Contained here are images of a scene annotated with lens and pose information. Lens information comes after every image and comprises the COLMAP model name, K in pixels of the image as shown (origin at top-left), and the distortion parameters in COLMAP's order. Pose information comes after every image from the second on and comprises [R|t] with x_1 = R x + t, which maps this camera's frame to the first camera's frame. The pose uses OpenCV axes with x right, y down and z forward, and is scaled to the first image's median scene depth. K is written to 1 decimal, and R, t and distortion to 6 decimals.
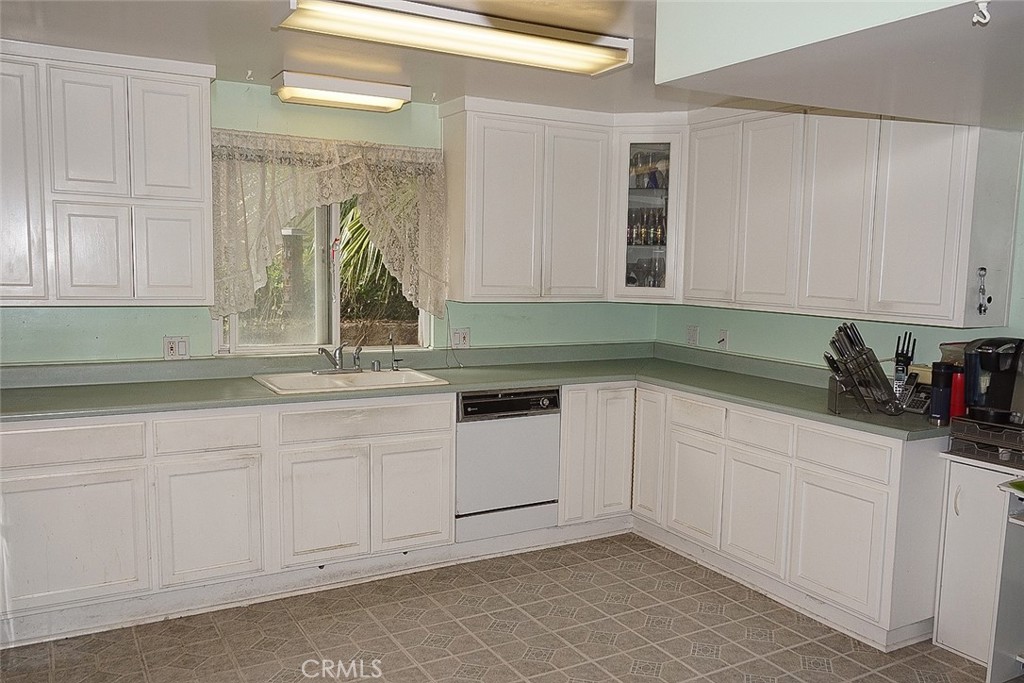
lens RADIAL K [[862.0, 0, 514.2], [0, 862.0, 362.9], [0, 0, 1]] dist [0.002484, 0.001952]
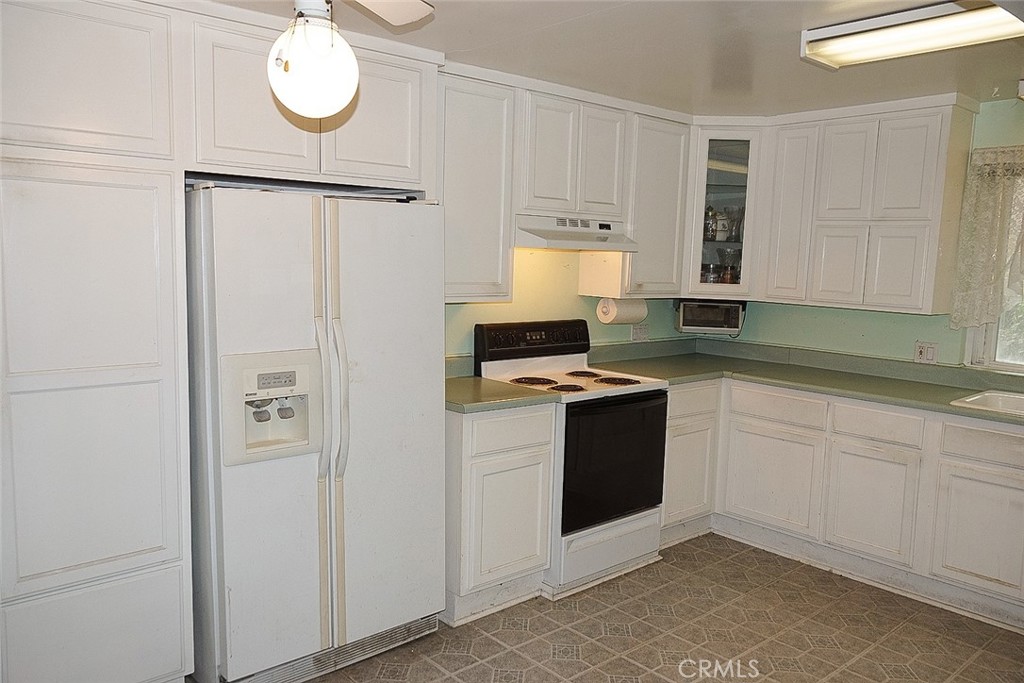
lens RADIAL K [[790.8, 0, 512.0], [0, 790.8, 341.5], [0, 0, 1]] dist [-0.003313, 0.001799]
pose [[0.183227, 0.091203, -0.978831, 0.552915], [-0.141464, 0.987771, 0.065555, -0.025679], [0.972839, 0.126457, 0.193888, 0.318945]]
